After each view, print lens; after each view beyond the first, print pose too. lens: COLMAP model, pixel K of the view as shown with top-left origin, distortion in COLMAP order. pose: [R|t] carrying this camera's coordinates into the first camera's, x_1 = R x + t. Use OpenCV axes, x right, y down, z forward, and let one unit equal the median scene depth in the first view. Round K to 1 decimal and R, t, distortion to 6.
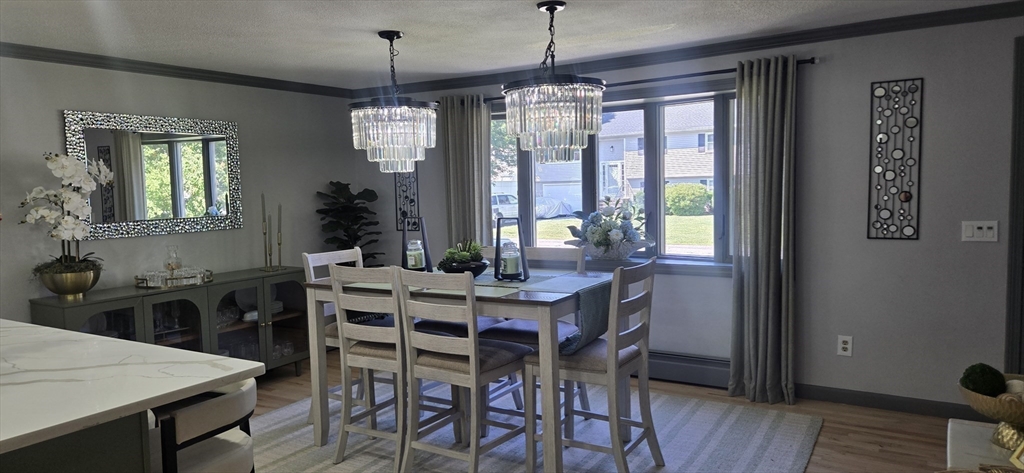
lens RADIAL K [[685.8, 0, 509.7], [0, 685.8, 233.7], [0, 0, 1]] dist [0.032887, 0.000863]
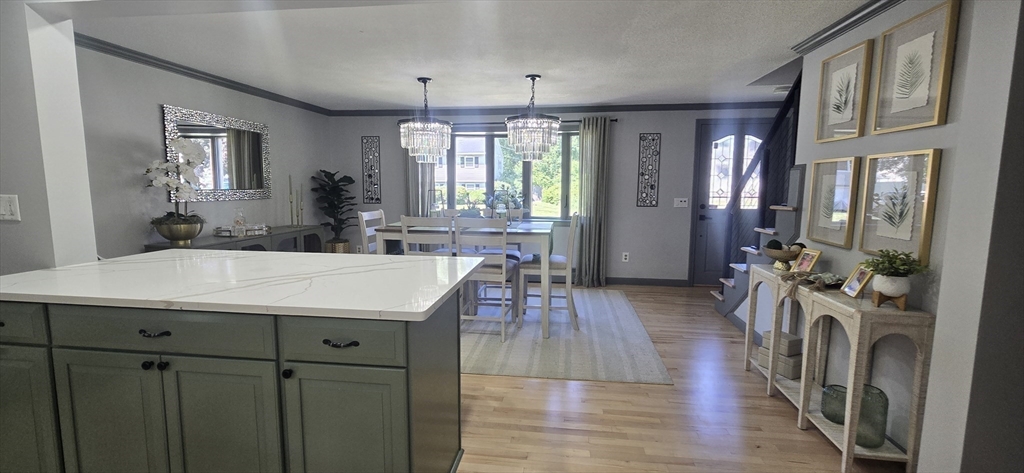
lens RADIAL K [[416.5, 0, 512.4], [0, 416.5, 228.0], [0, 0, 1]] dist [0.003615, 0.000319]
pose [[0.912101, -0.011031, 0.409817, -0.370904], [-0.000095, 0.999632, 0.027118, 0.039556], [-0.409965, -0.024773, 0.911765, -0.017102]]
